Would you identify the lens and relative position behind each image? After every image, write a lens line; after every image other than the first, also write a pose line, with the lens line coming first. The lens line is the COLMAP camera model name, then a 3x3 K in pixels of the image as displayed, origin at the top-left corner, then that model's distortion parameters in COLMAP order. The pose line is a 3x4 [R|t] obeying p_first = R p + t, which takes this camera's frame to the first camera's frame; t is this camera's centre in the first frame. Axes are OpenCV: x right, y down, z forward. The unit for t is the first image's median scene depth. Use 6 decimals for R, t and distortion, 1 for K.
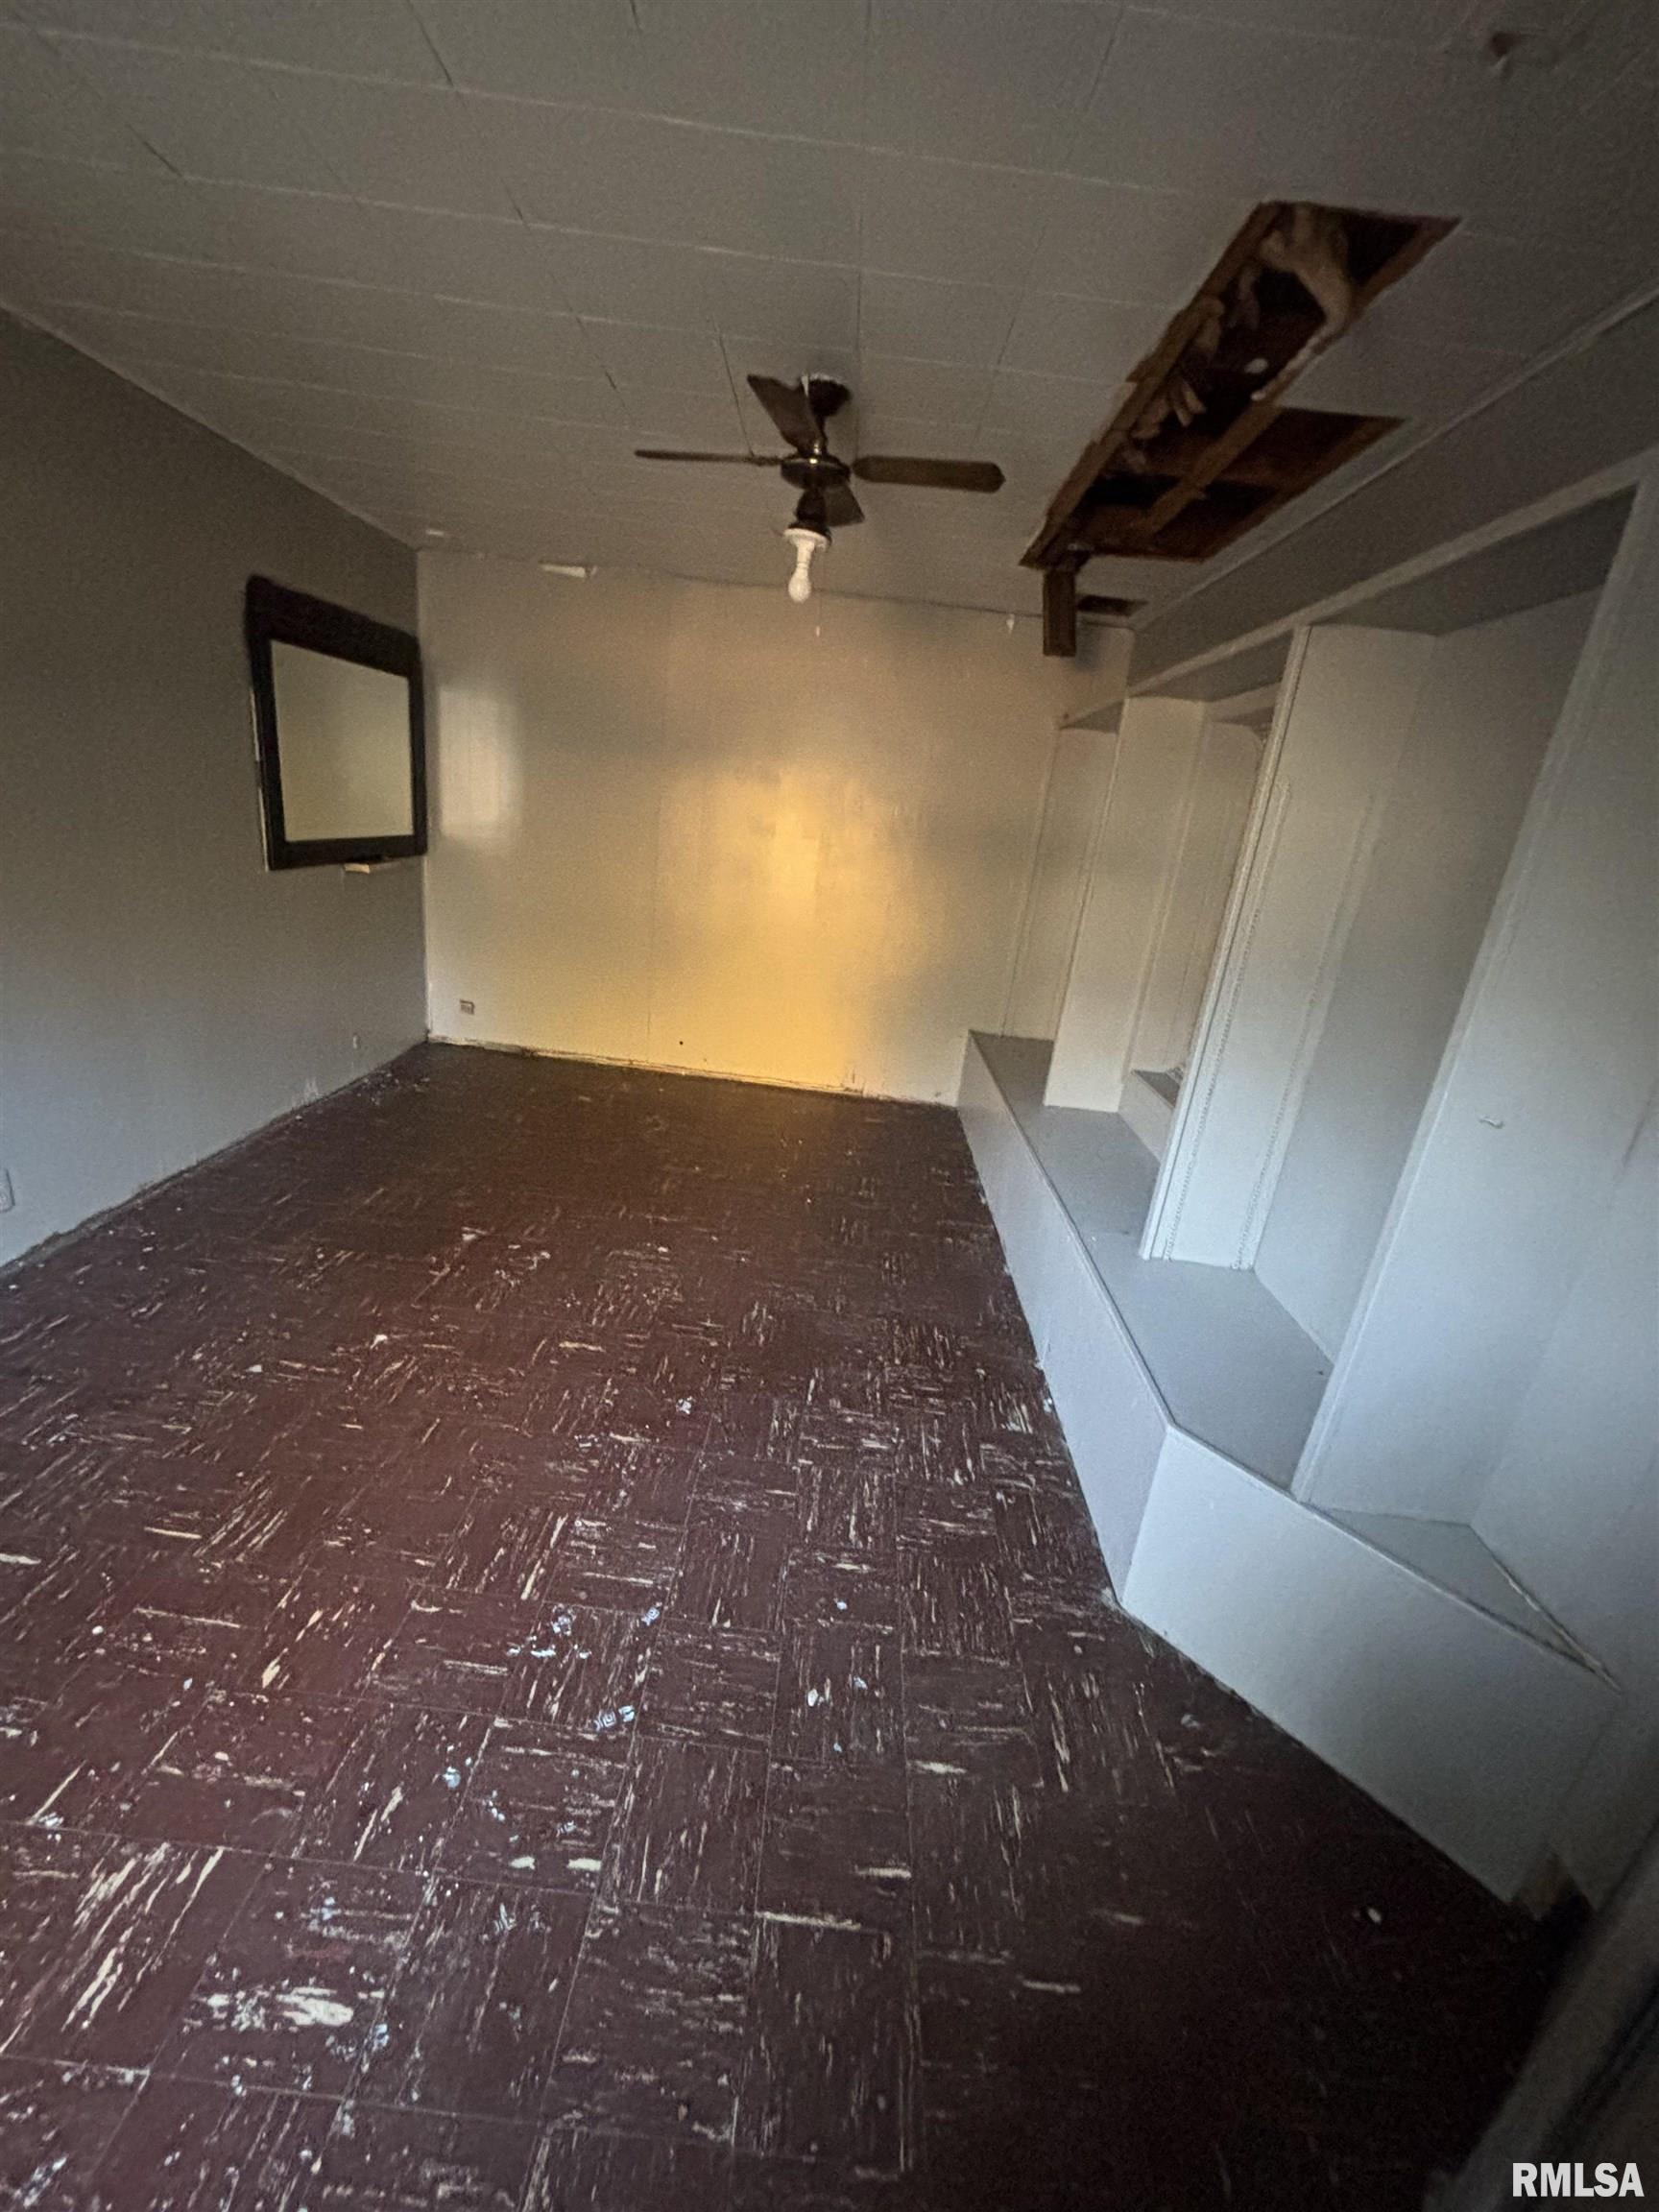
lens RADIAL K [[889.0, 0, 831.1], [0, 889.0, 1106.6], [0, 0, 1]] dist [-0.003228, 0.002519]
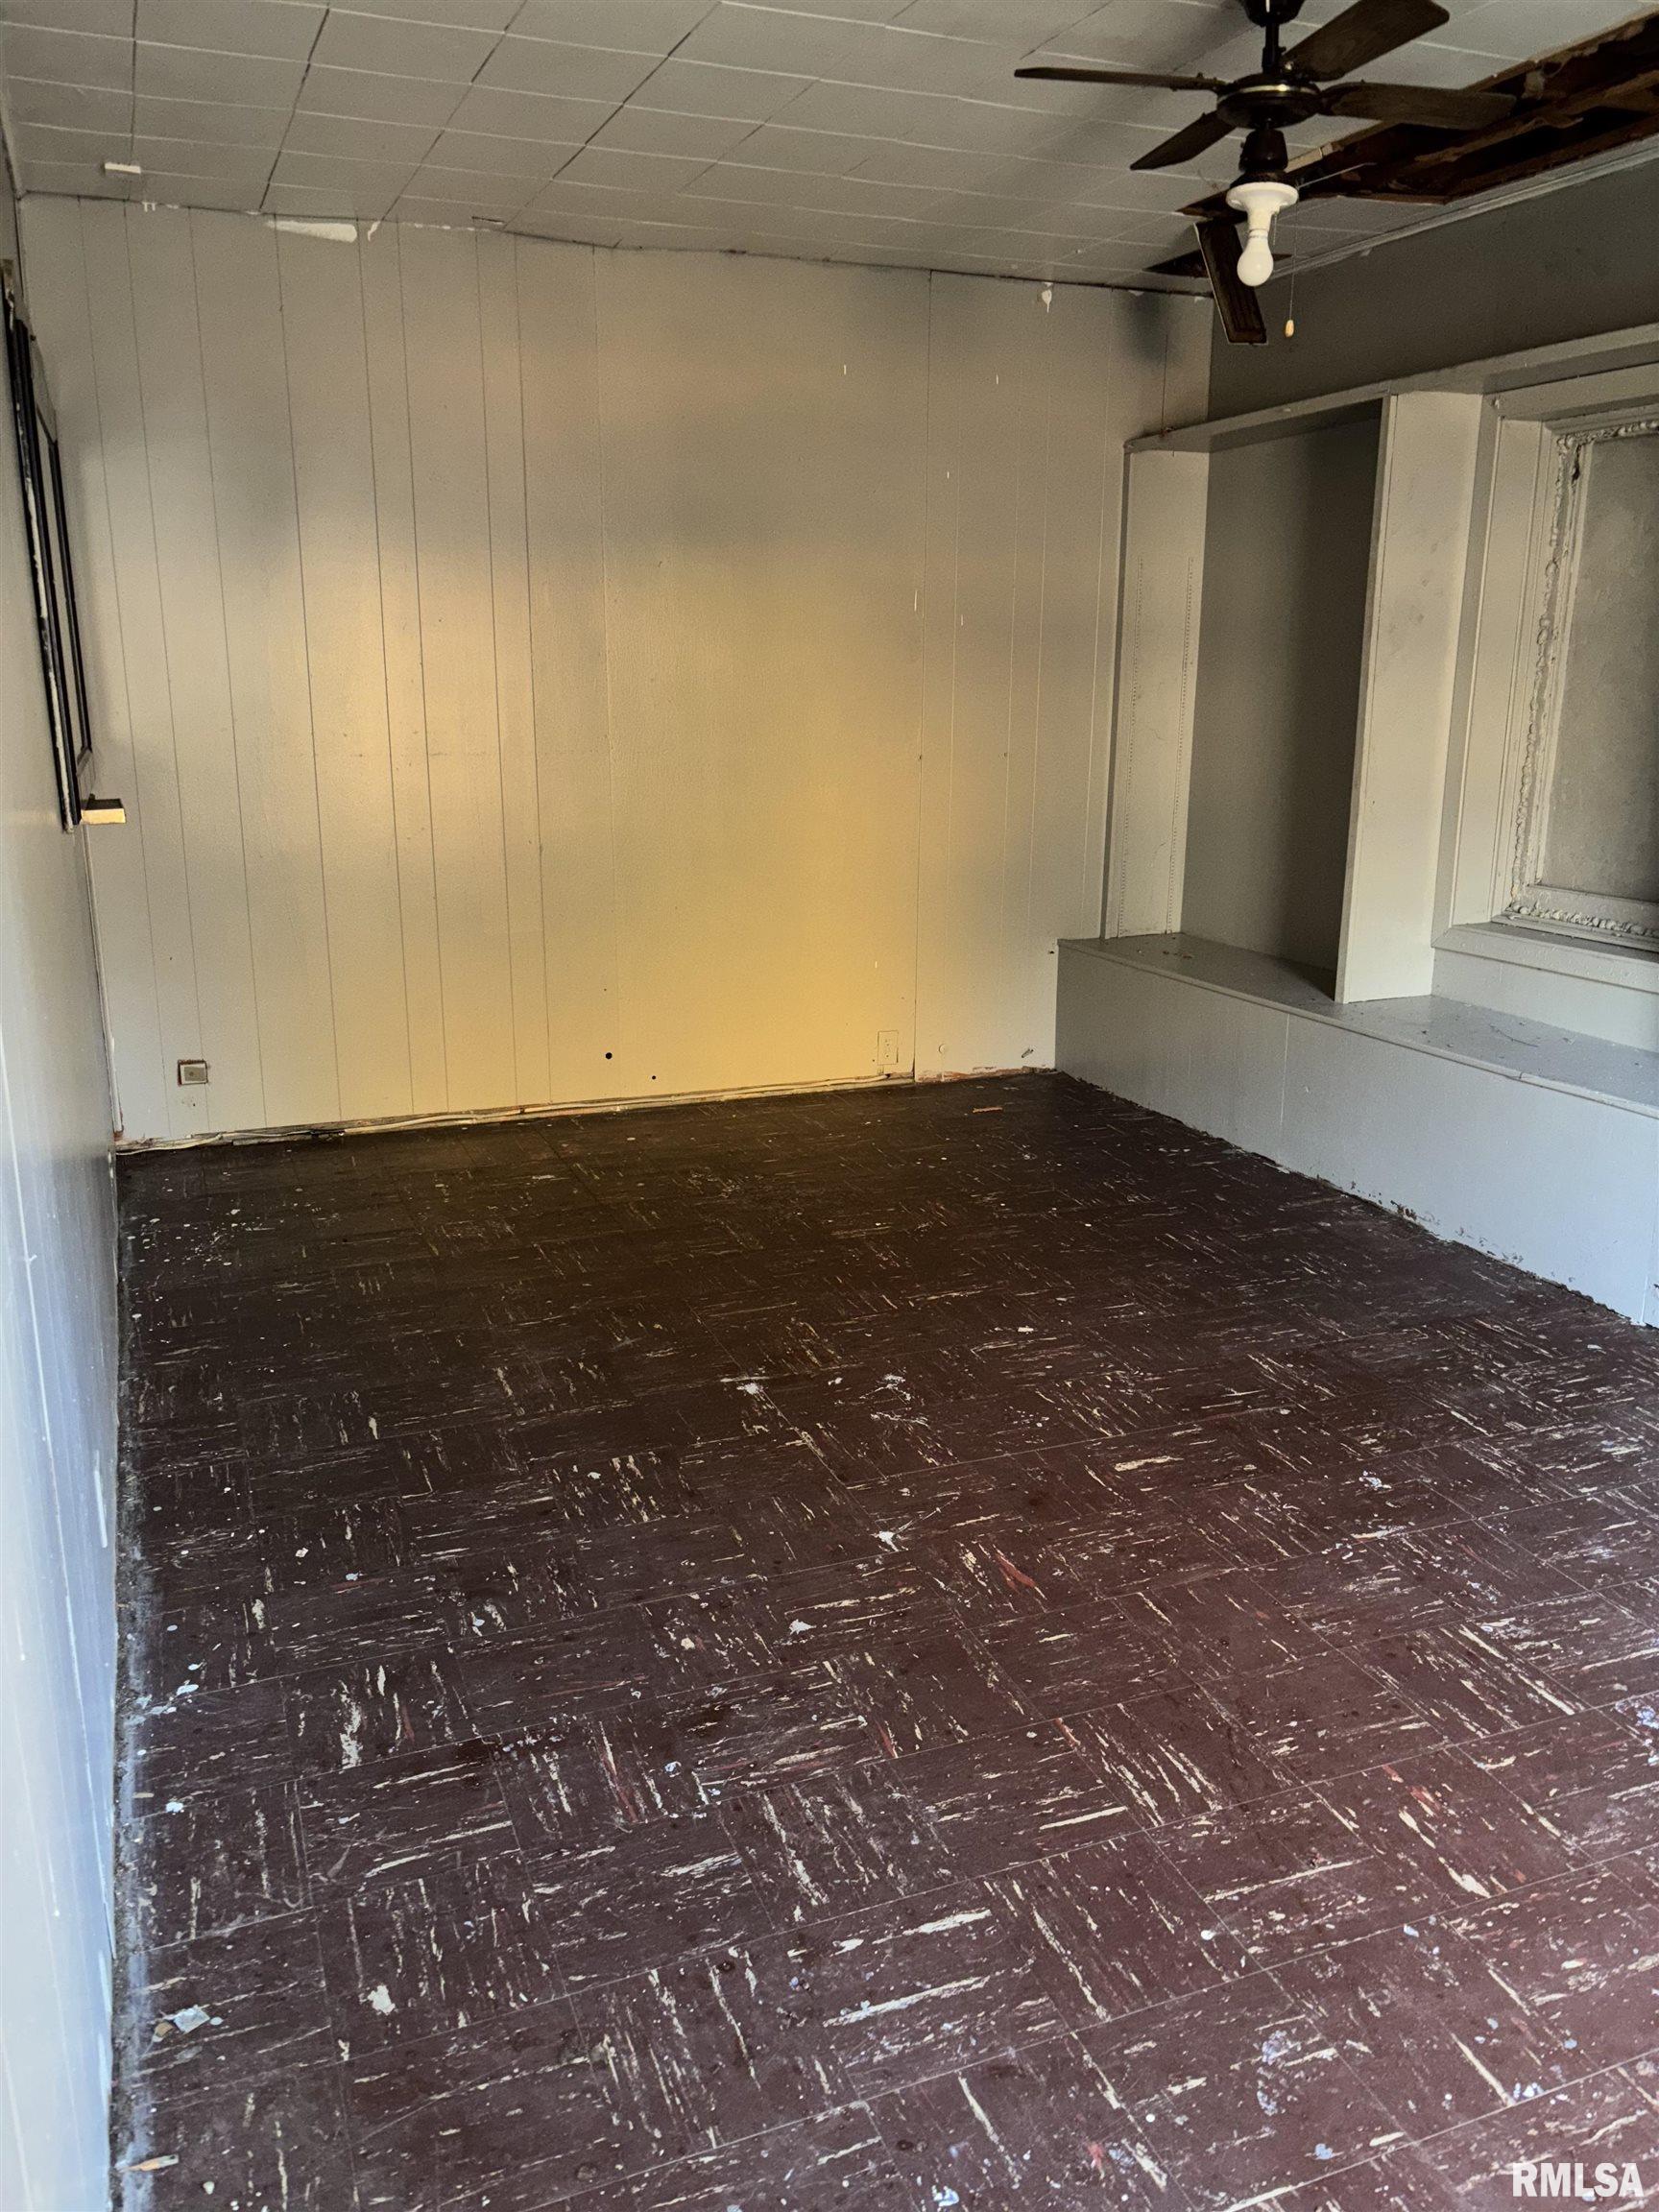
lens RADIAL K [[1667.3, 0, 824.4], [0, 1667.3, 1099.8], [0, 0, 1]] dist [0.035254, -0.044573]
pose [[0.909185, -0.210264, 0.359405, -1.023111], [0.225557, 0.974230, -0.000635, -0.033502], [-0.350010, 0.081644, 0.933181, -0.043308]]
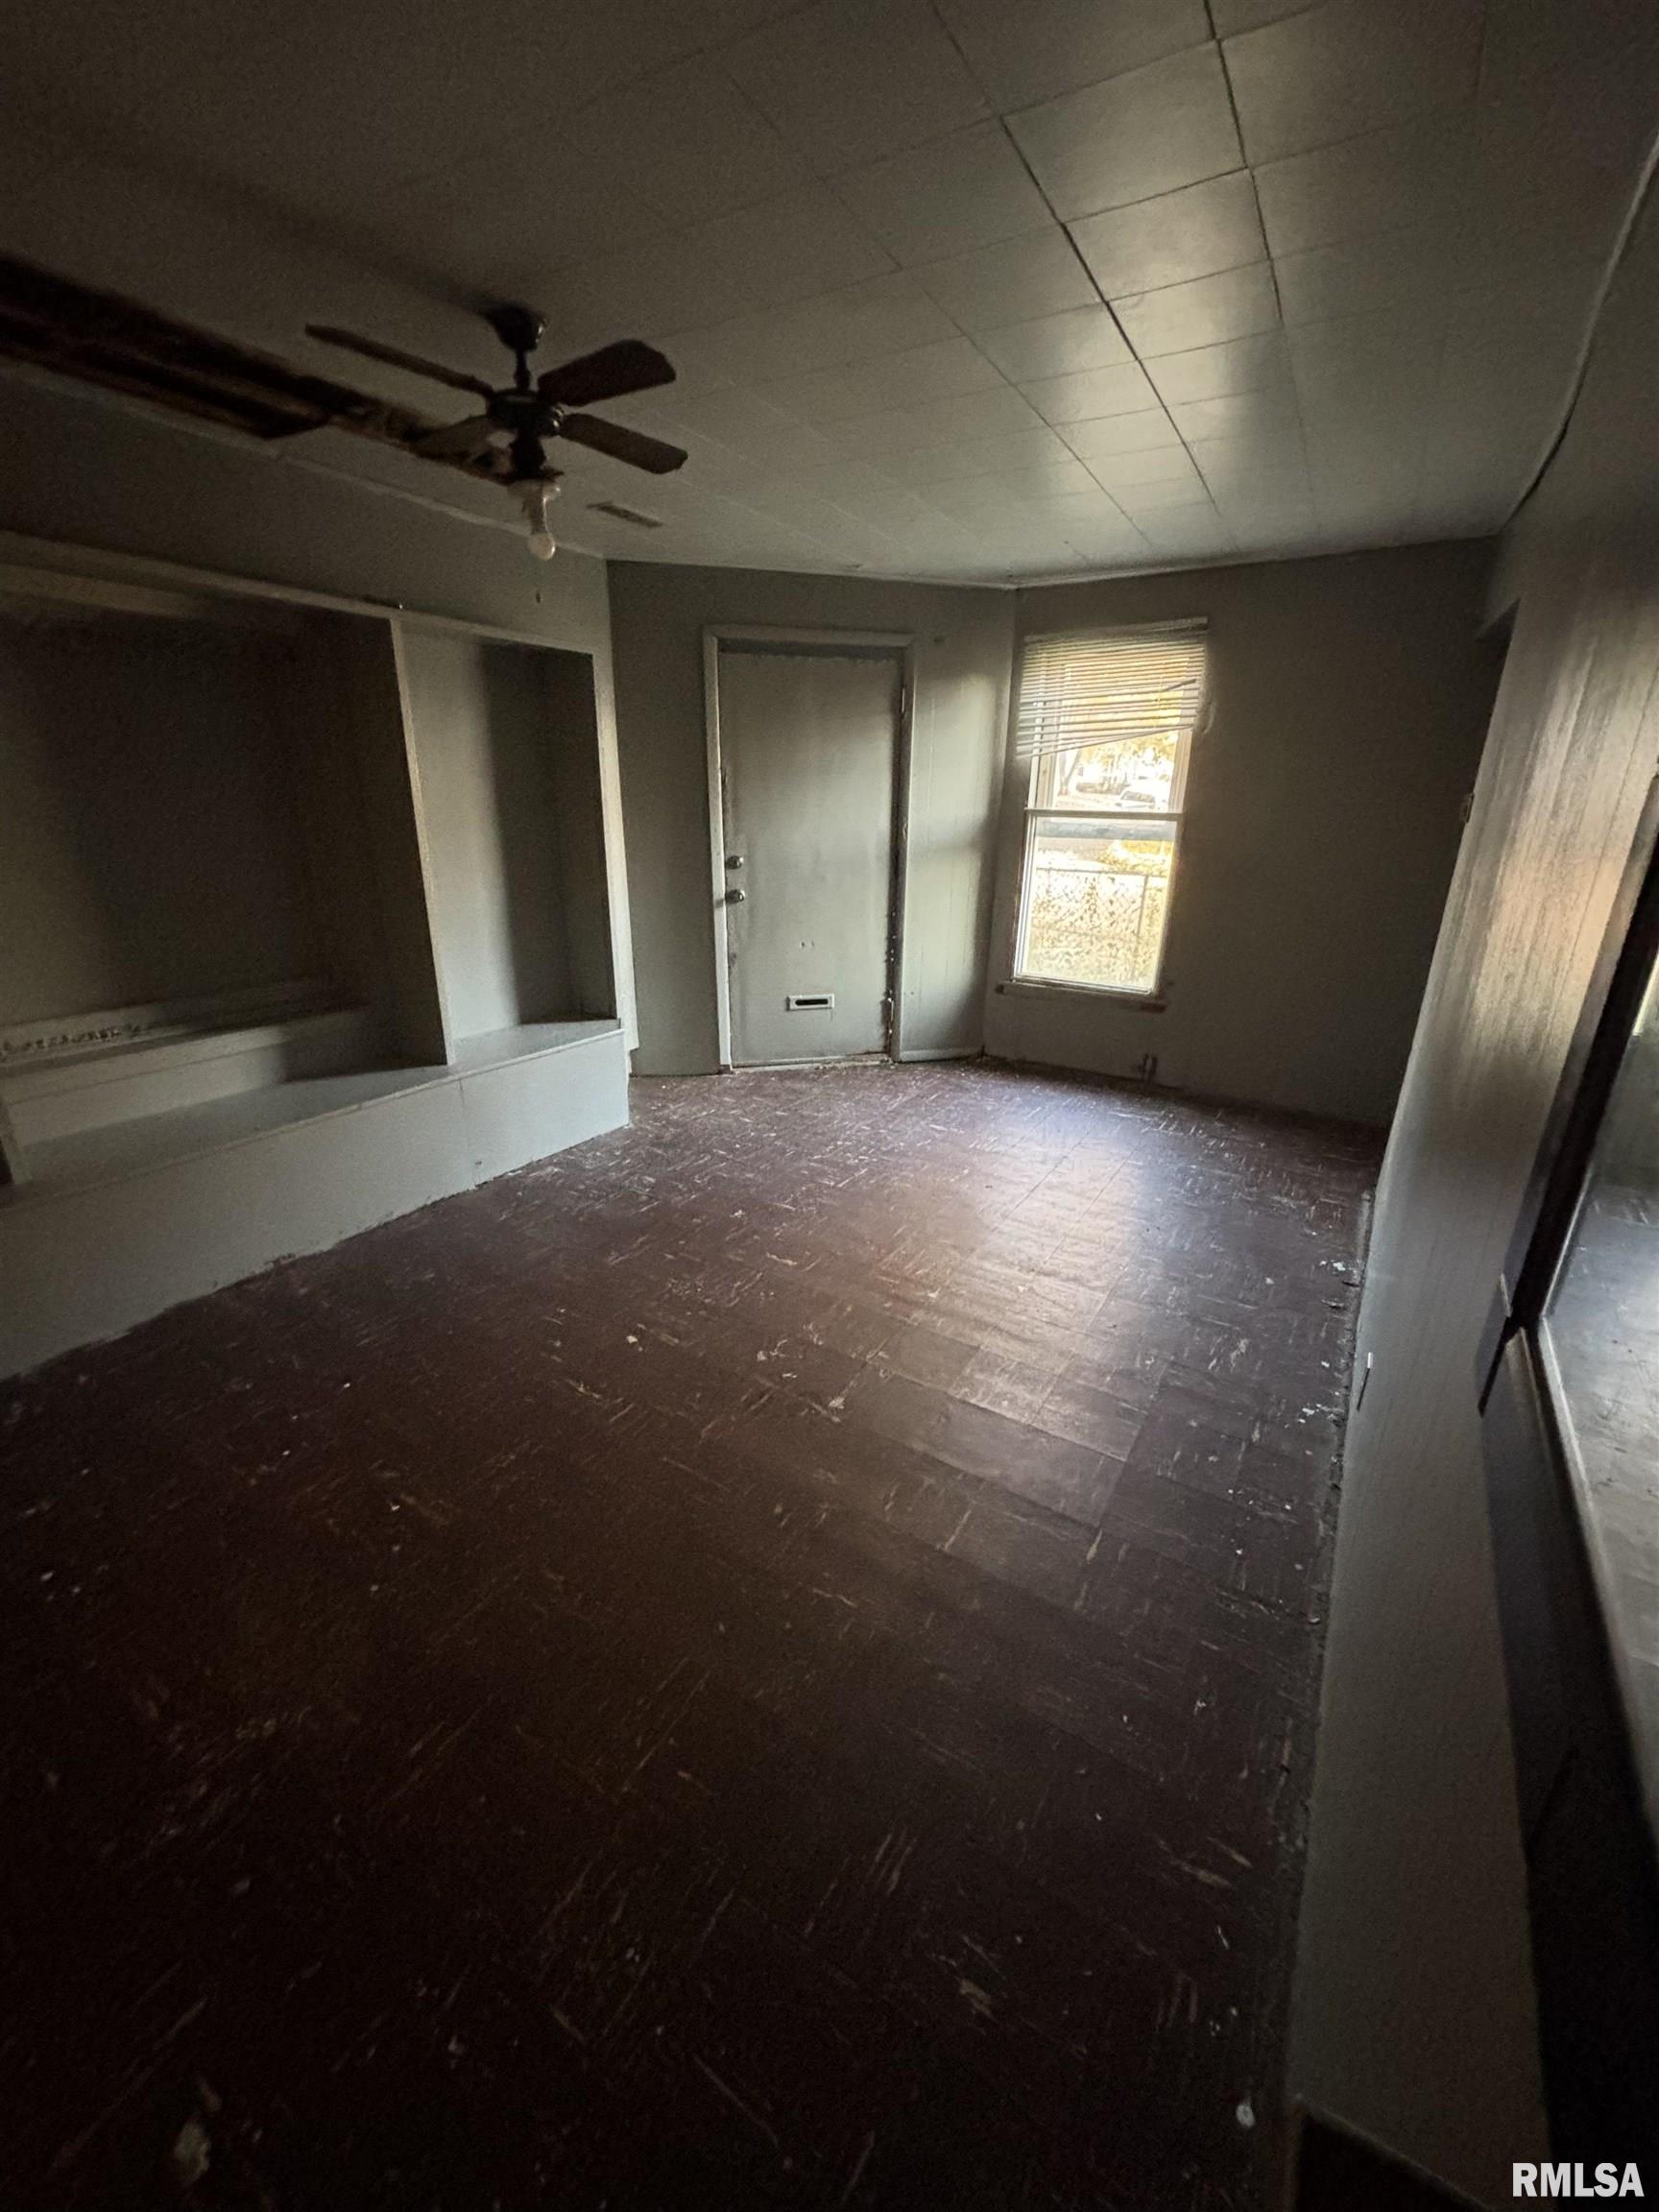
lens RADIAL K [[889.0, 0, 824.3], [0, 889.0, 1113.0], [0, 0, 1]] dist [-0.003228, 0.002519]
pose [[-0.857811, -0.287398, 0.426102, -0.937588], [0.052851, 0.775330, 0.629341, -0.754680], [-0.511241, 0.562376, -0.649897, 1.959278]]
